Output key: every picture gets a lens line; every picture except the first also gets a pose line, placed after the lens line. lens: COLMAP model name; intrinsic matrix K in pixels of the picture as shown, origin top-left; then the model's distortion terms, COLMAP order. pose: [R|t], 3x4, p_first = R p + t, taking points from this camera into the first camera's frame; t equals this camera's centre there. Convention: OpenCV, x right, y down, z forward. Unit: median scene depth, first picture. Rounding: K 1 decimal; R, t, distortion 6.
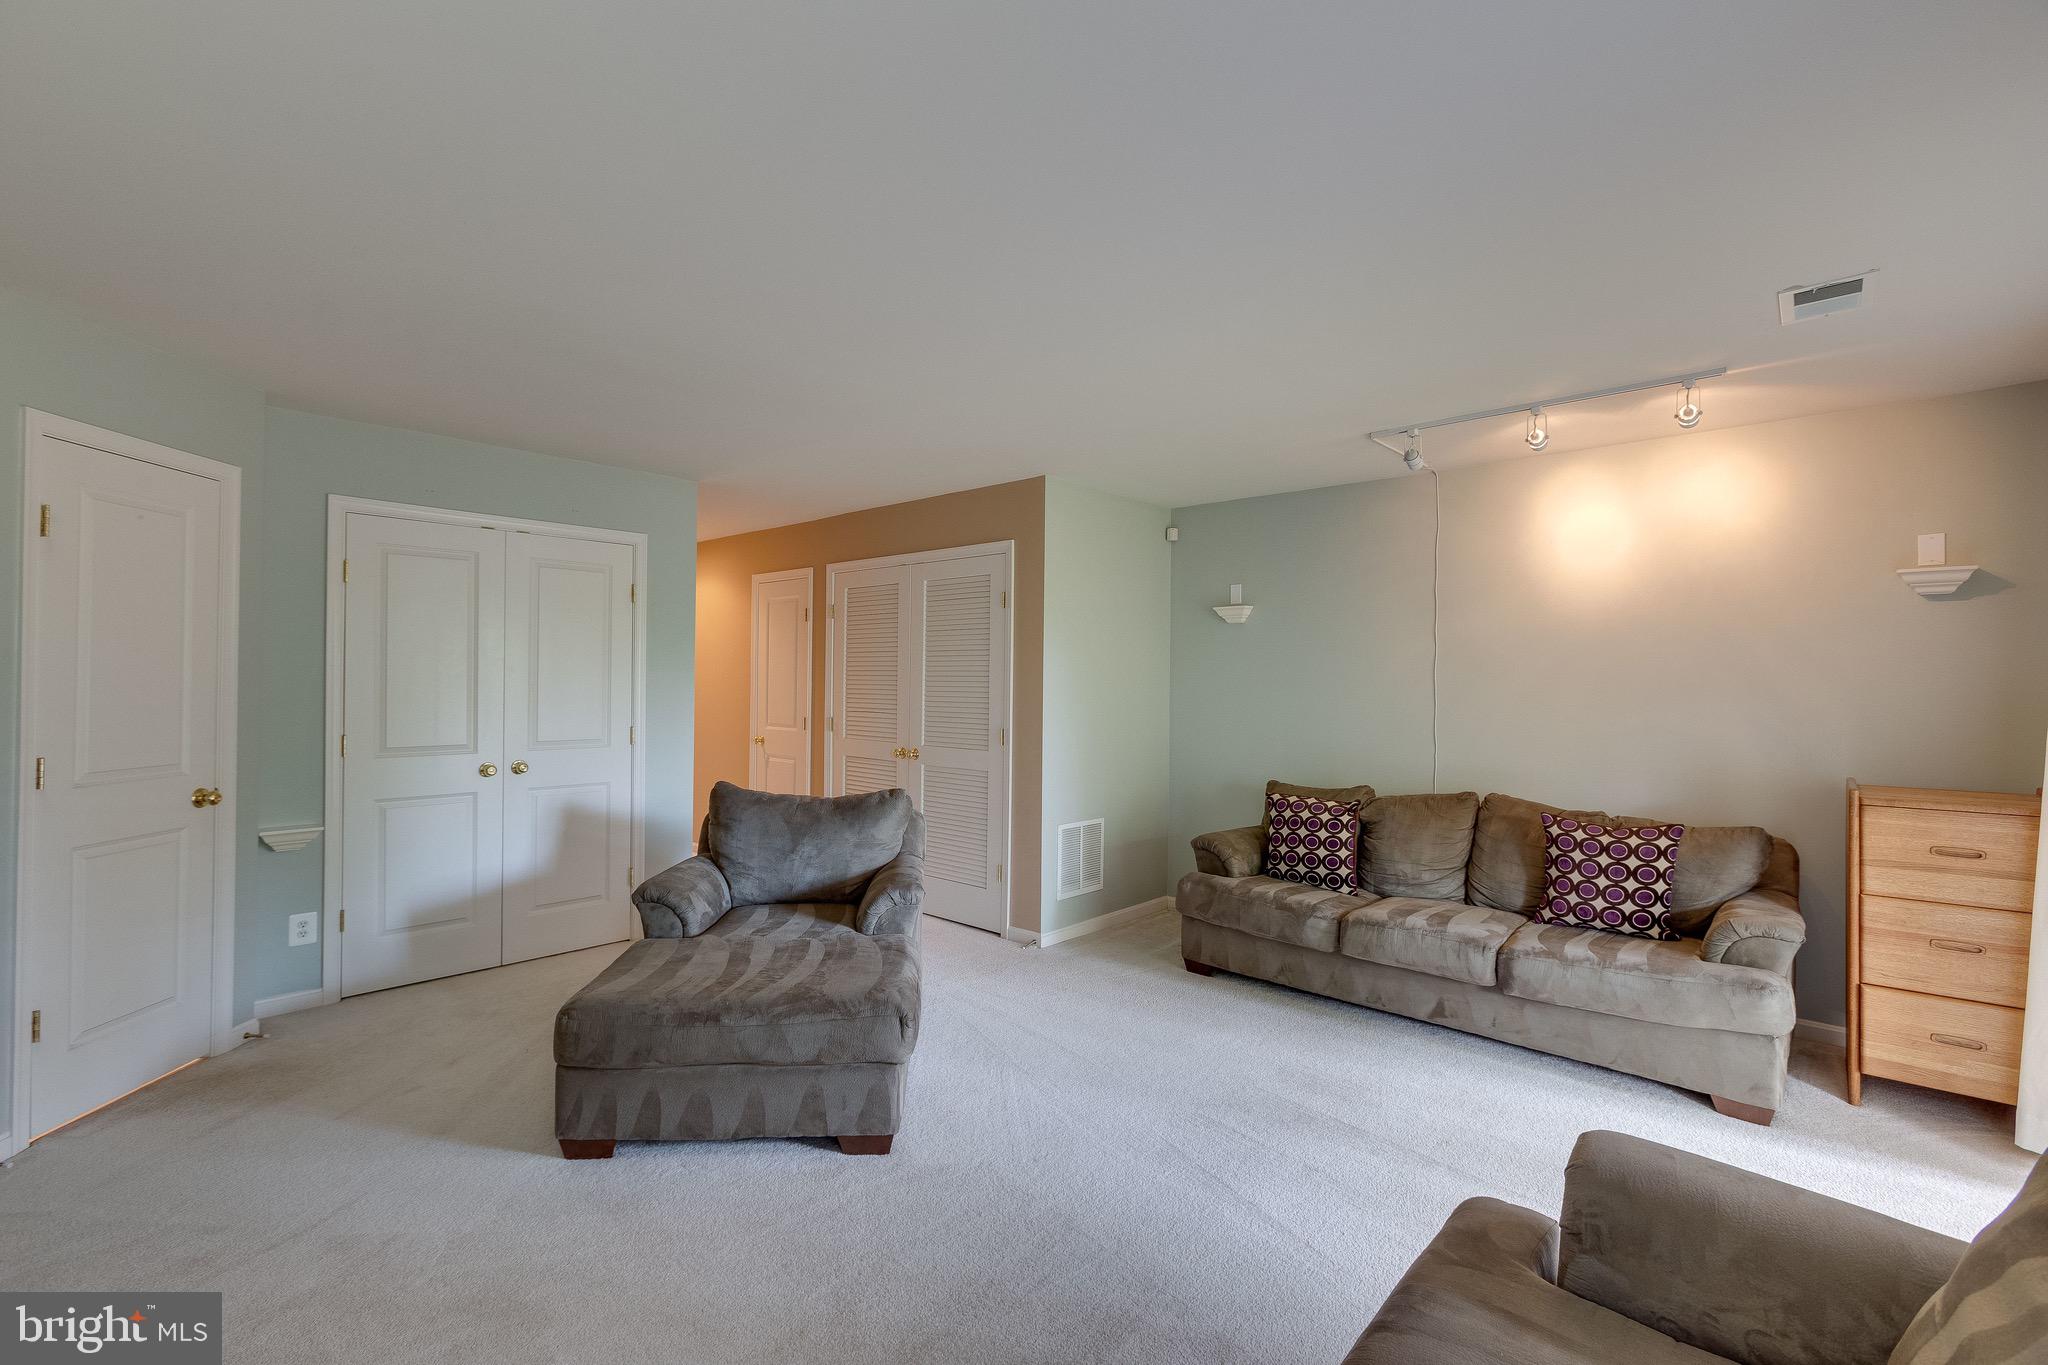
lens RADIAL K [[920.5, 0, 1028.8], [0, 920.5, 671.3], [0, 0, 1]] dist [-0.005619, 0.001026]
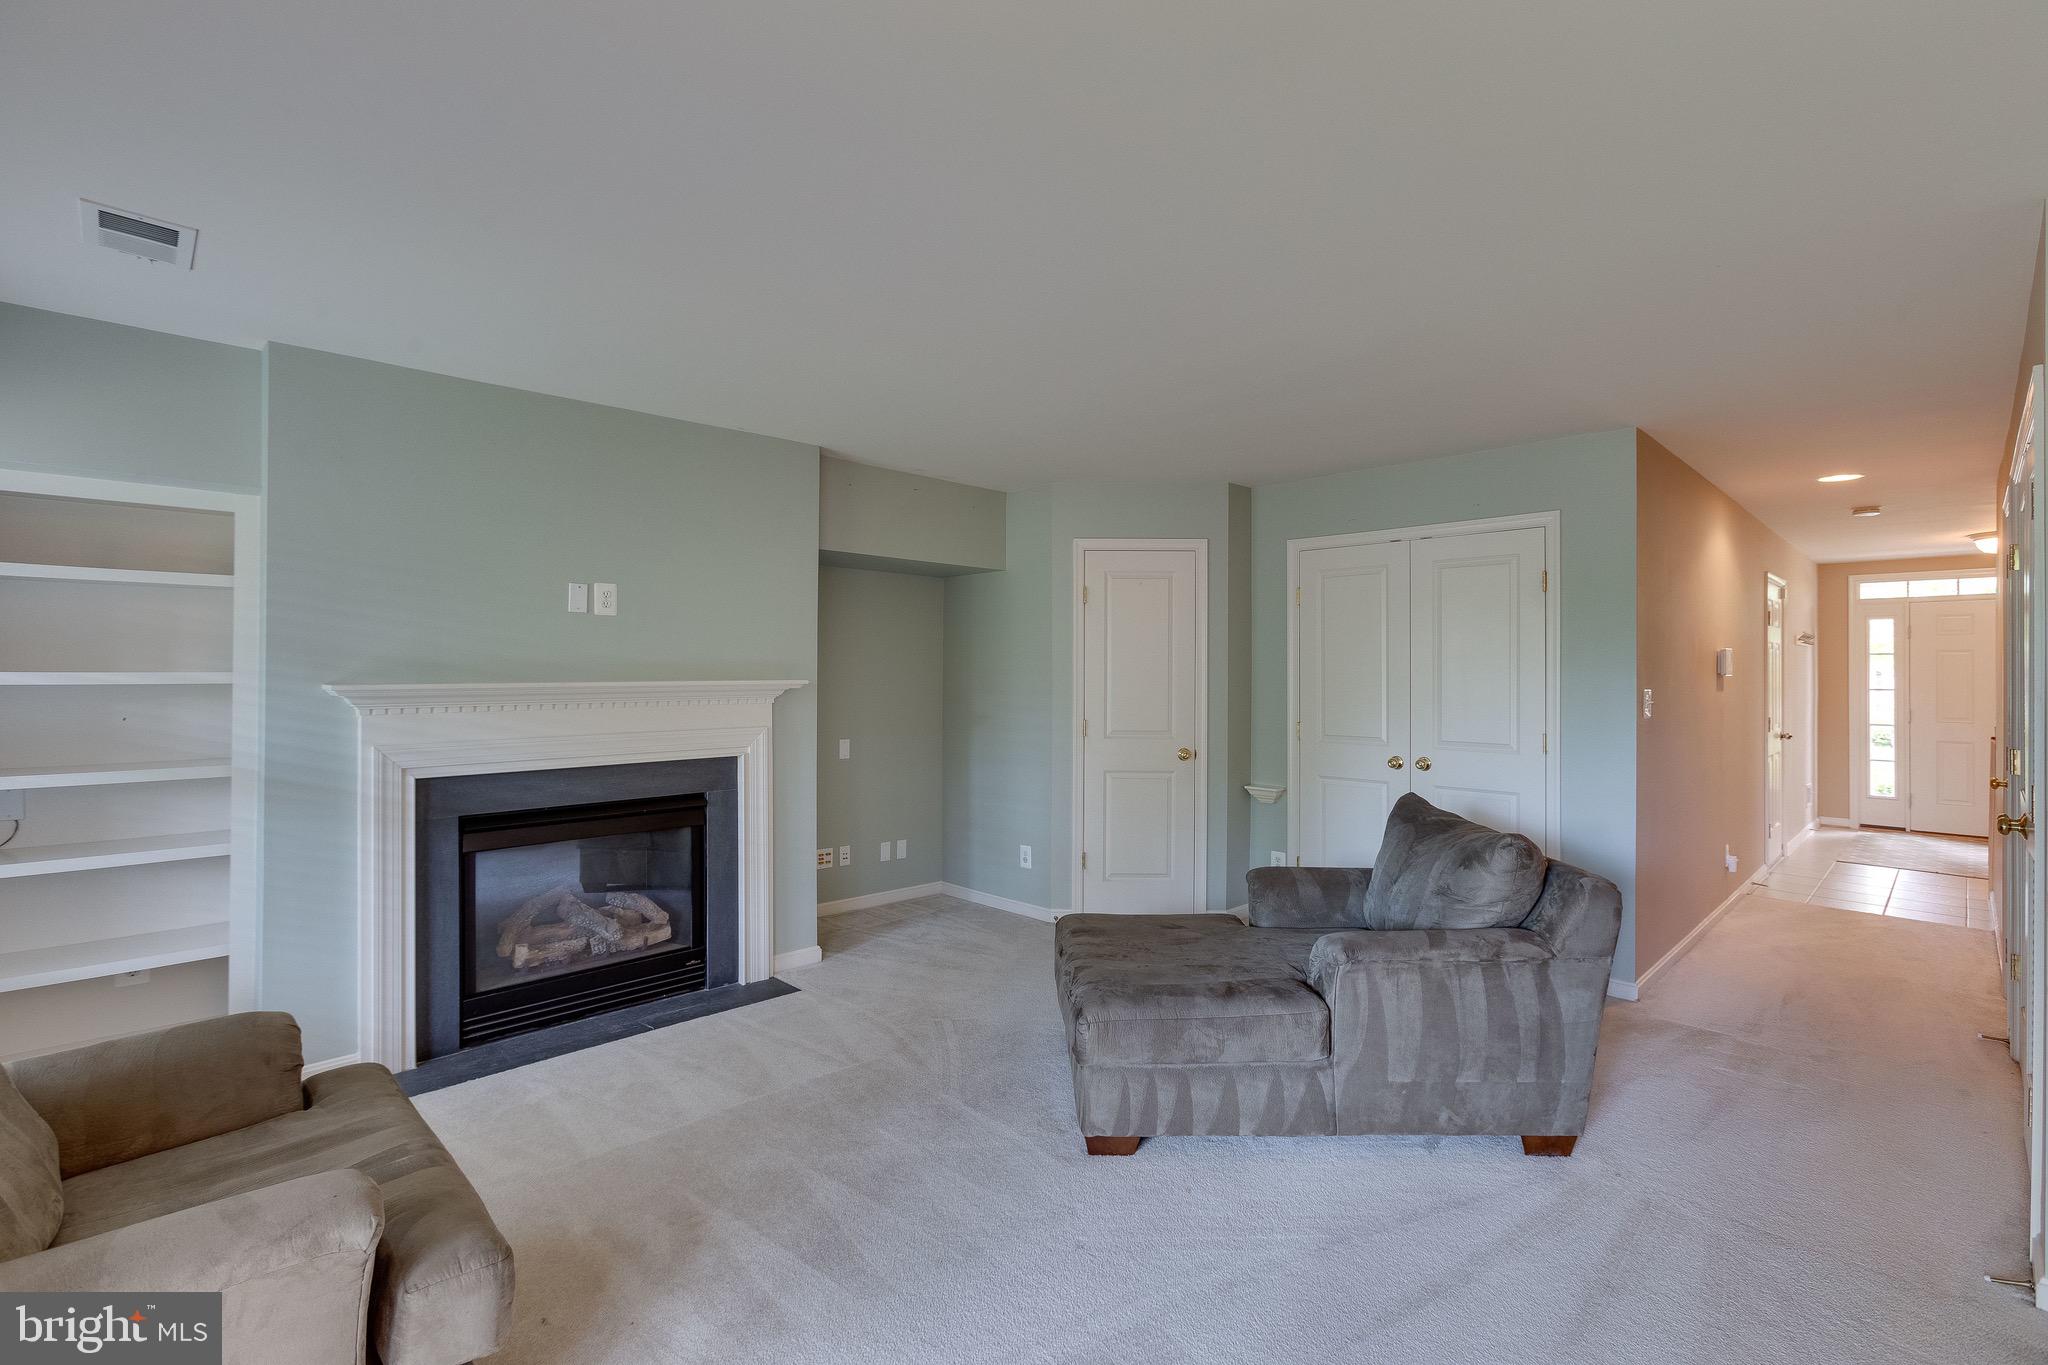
lens RADIAL K [[920.5, 0, 1008.7], [0, 920.5, 668.8], [0, 0, 1]] dist [-0.005619, 0.001026]
pose [[-0.067596, -0.014134, -0.997613, 0.728462], [0.003241, 0.999891, -0.014386, 0.013219], [0.997707, -0.004206, -0.067543, 0.841485]]
